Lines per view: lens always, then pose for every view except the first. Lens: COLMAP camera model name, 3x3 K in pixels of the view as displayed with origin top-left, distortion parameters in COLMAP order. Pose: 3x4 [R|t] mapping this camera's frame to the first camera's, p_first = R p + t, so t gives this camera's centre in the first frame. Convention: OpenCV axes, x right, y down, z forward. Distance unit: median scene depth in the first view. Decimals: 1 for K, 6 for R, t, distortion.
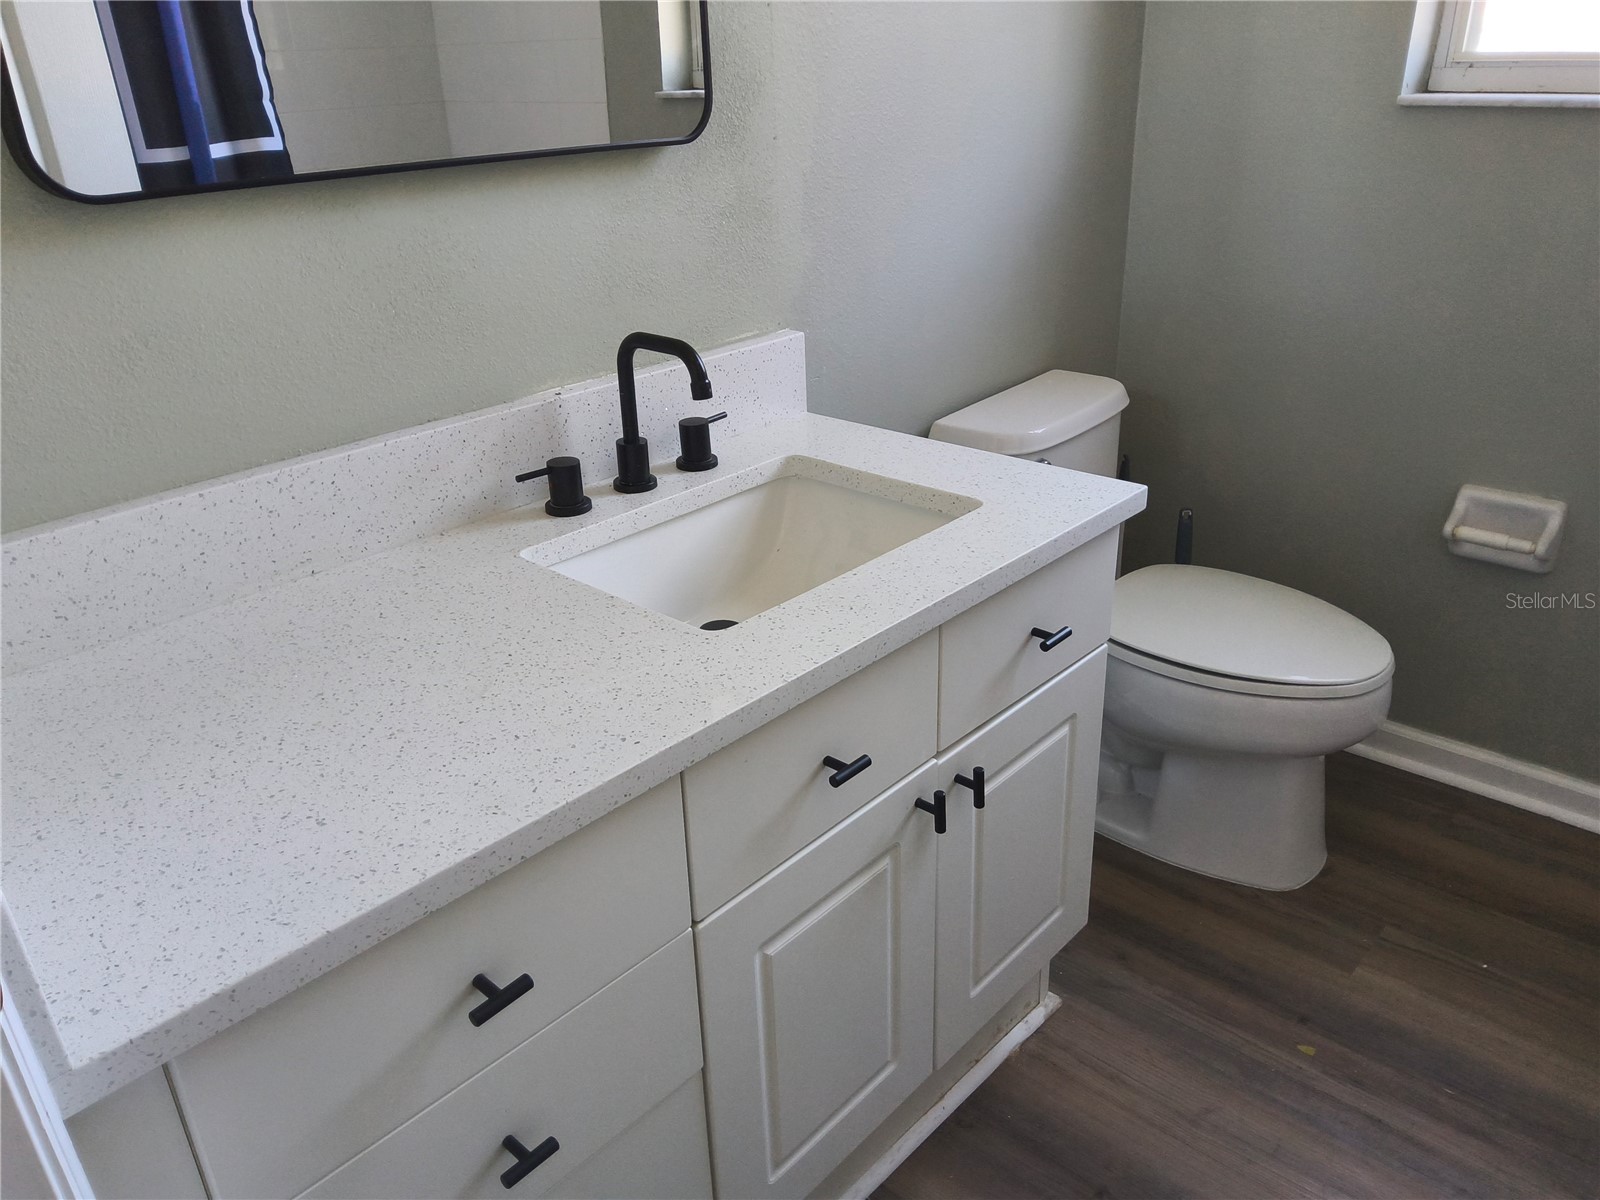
lens RADIAL K [[1206.9, 0, 801.8], [0, 1206.9, 592.2], [0, 0, 1]] dist [0.069990, -0.113031]
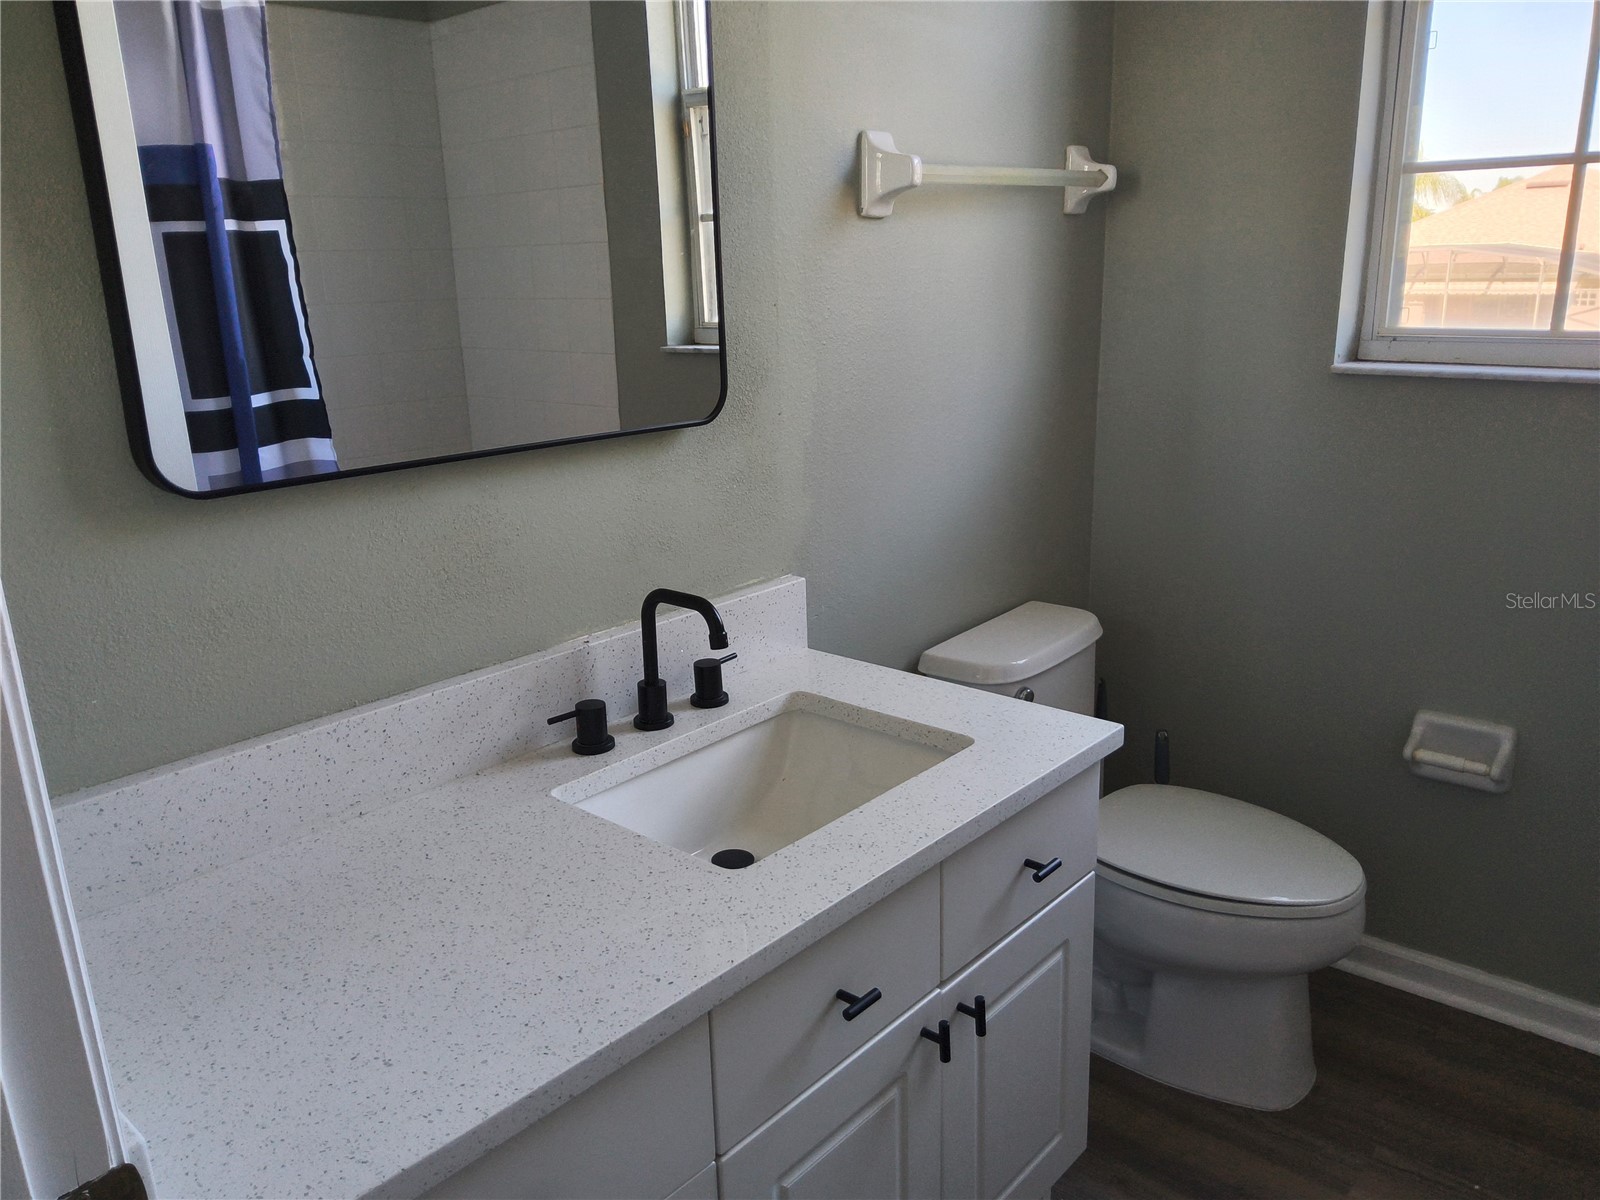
lens RADIAL K [[1206.9, 0, 797.3], [0, 1206.9, 599.6], [0, 0, 1]] dist [0.069990, -0.113031]
pose [[0.999919, -0.003409, 0.012276, -0.023536], [0.005244, 0.988265, -0.152657, -0.034499], [-0.011611, 0.152709, 0.988203, -0.098302]]
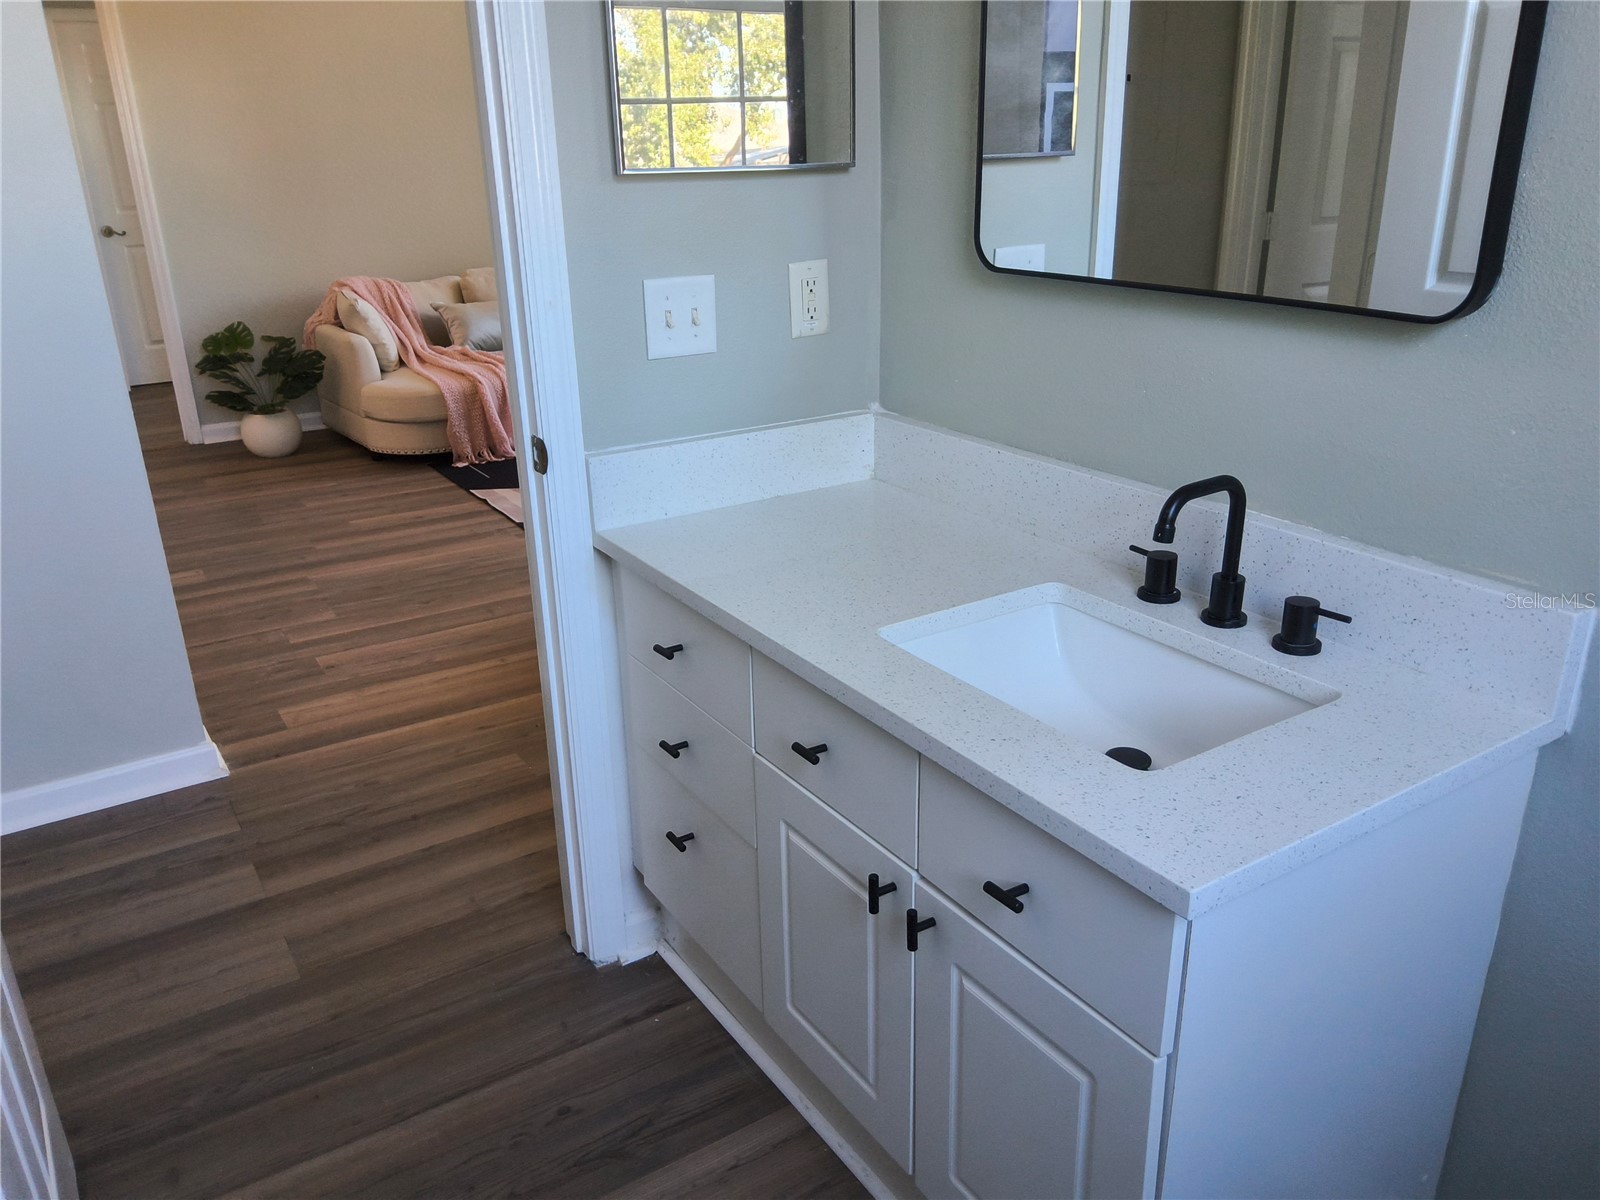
lens RADIAL K [[1206.9, 0, 802.0], [0, 1206.9, 595.0], [0, 0, 1]] dist [0.069990, -0.113031]
pose [[-0.252362, 0.373006, -0.892849, 0.928167], [-0.372697, 0.814057, 0.445431, -0.465562], [0.892978, 0.445172, -0.066419, 0.814324]]
